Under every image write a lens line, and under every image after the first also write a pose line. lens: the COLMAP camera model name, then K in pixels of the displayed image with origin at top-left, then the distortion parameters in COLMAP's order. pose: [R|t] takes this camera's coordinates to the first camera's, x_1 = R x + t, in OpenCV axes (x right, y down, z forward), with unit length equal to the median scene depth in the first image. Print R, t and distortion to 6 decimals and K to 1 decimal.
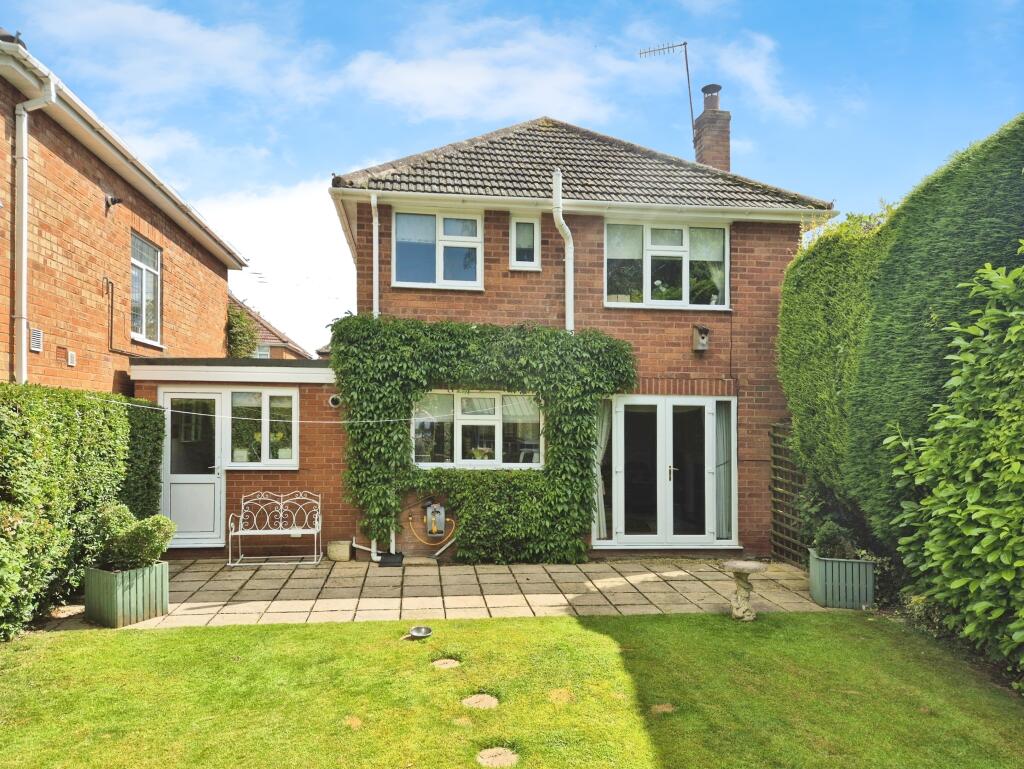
lens RADIAL K [[700.8, 0, 512.0], [0, 700.8, 384.5], [0, 0, 1]] dist [0.171713, -0.000431]
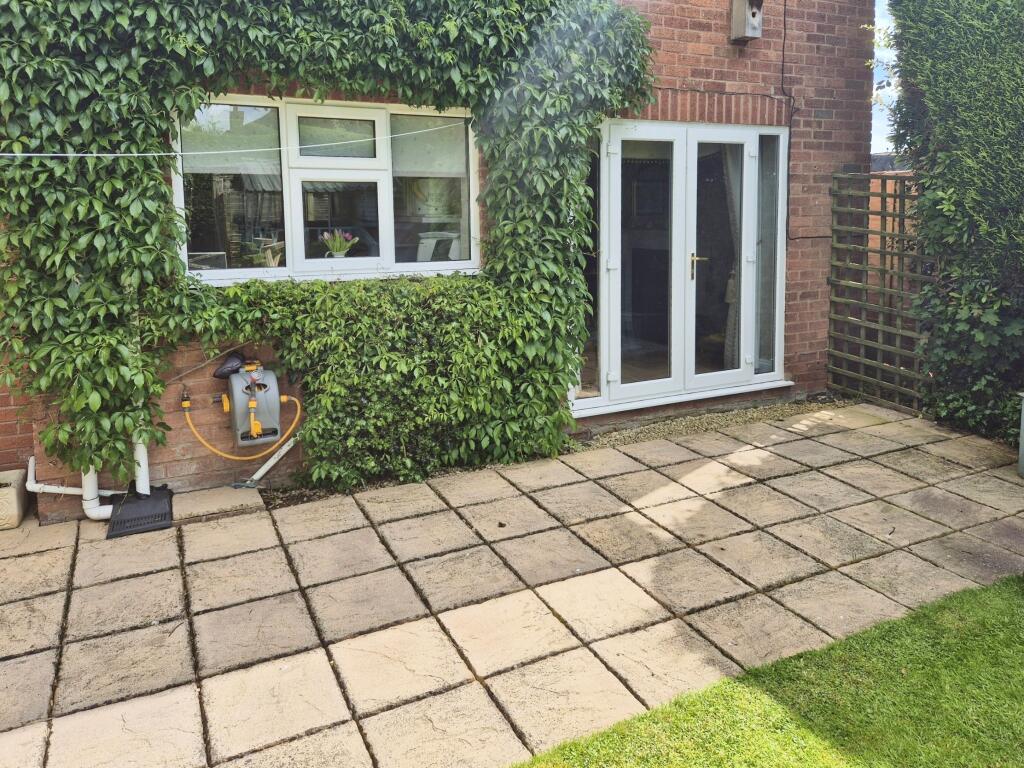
lens RADIAL K [[750.2, 0, 513.1], [0, 750.2, 249.3], [0, 0, 1]] dist [0.100403, -0.084430]
pose [[0.944198, -0.038768, 0.327088, -0.106694], [0.004843, 0.994576, 0.103901, 0.053888], [-0.329341, -0.096520, 0.939265, 0.531187]]
